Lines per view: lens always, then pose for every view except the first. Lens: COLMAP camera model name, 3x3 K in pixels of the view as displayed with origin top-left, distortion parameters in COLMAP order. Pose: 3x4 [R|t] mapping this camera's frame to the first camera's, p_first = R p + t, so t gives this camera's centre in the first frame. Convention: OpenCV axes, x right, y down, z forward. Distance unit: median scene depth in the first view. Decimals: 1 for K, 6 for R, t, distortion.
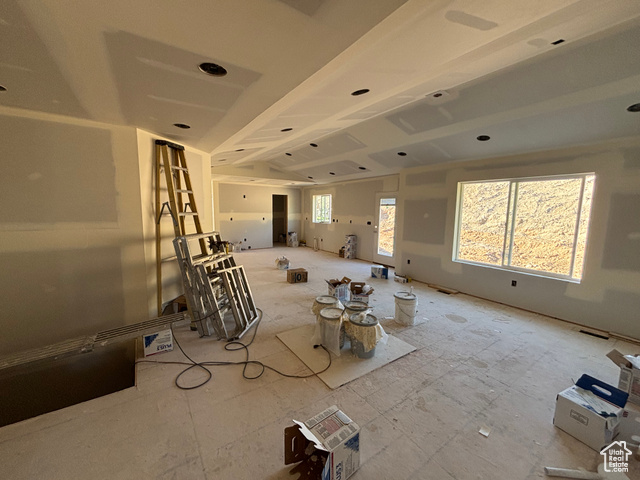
lens RADIAL K [[256.3, 0, 320.0], [0, 256.3, 240.0], [0, 0, 1]] dist [-0.000288, 0.000295]
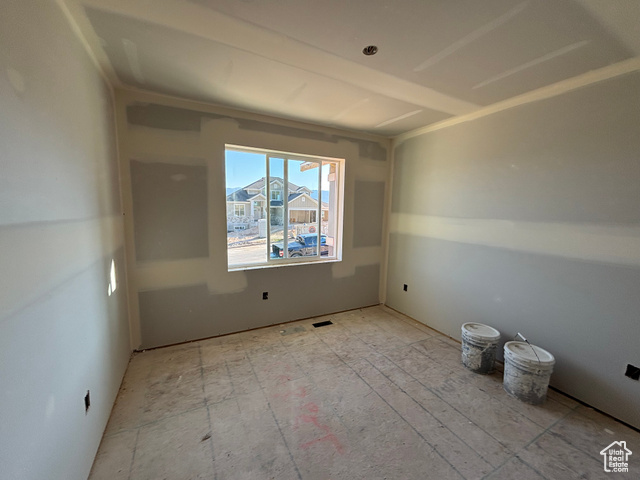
lens RADIAL K [[256.3, 0, 320.0], [0, 256.3, 240.0], [0, 0, 1]] dist [-0.000288, 0.000295]
pose [[0.122580, -0.132373, 0.983591, -0.280371], [0.099924, 0.987675, 0.120470, -0.139944], [-0.987415, 0.083517, 0.134297, 1.118973]]
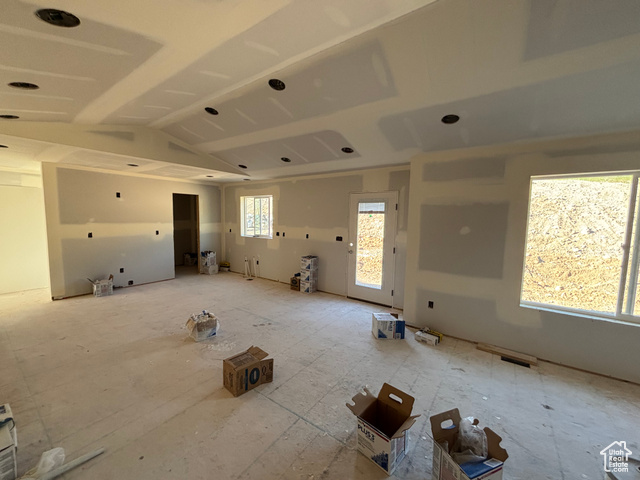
lens RADIAL K [[256.3, 0, 320.0], [0, 256.3, 240.0], [0, 0, 1]] dist [-0.000288, 0.000295]
pose [[0.939549, -0.027998, 0.341267, -0.079690], [0.035937, 0.999210, -0.016962, -0.049769], [-0.340522, 0.028201, 0.939813, 0.362148]]
